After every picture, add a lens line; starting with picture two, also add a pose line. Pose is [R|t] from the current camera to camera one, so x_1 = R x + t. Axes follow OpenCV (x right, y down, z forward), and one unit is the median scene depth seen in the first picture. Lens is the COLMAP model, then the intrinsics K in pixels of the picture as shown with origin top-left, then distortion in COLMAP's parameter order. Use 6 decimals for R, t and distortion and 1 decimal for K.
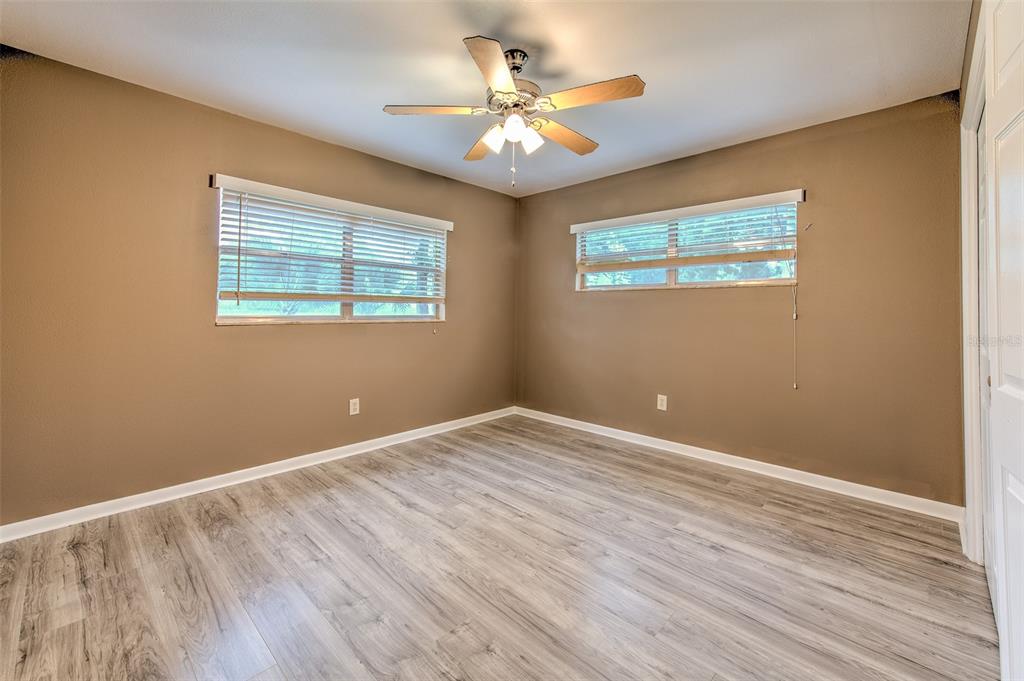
lens RADIAL K [[427.2, 0, 513.7], [0, 427.2, 317.2], [0, 0, 1]] dist [0.002151, 0.000061]
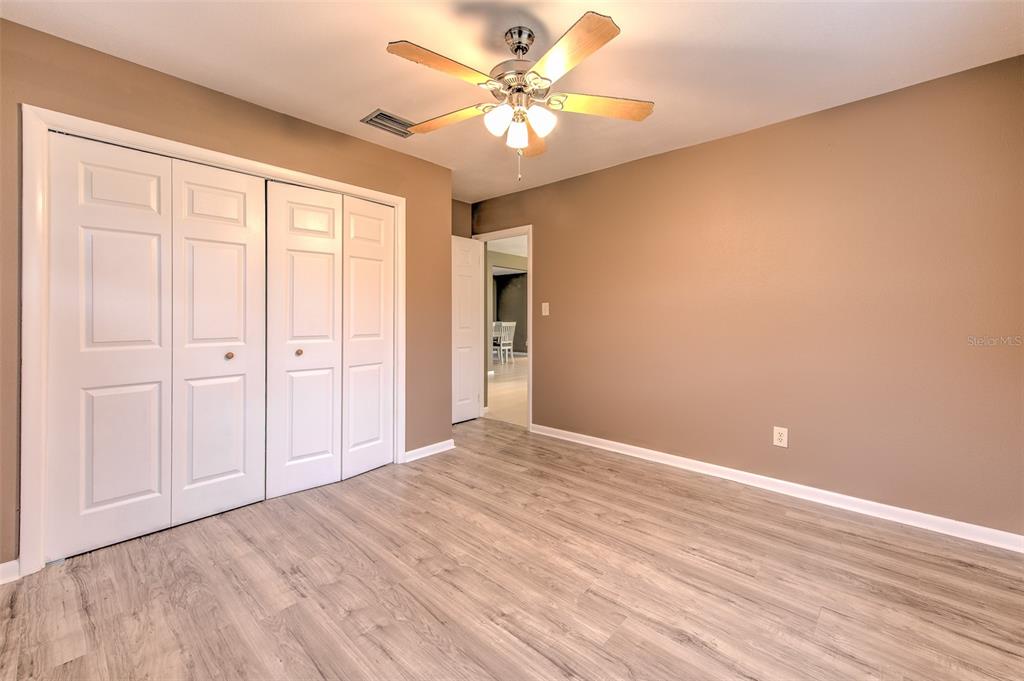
lens RADIAL K [[427.2, 0, 513.7], [0, 427.2, 317.2], [0, 0, 1]] dist [0.002151, 0.000061]
pose [[-0.999787, -0.008826, -0.018677, 0.020132], [-0.009110, 0.999844, 0.015156, -0.027833], [0.018541, 0.015323, -0.999711, 1.915581]]
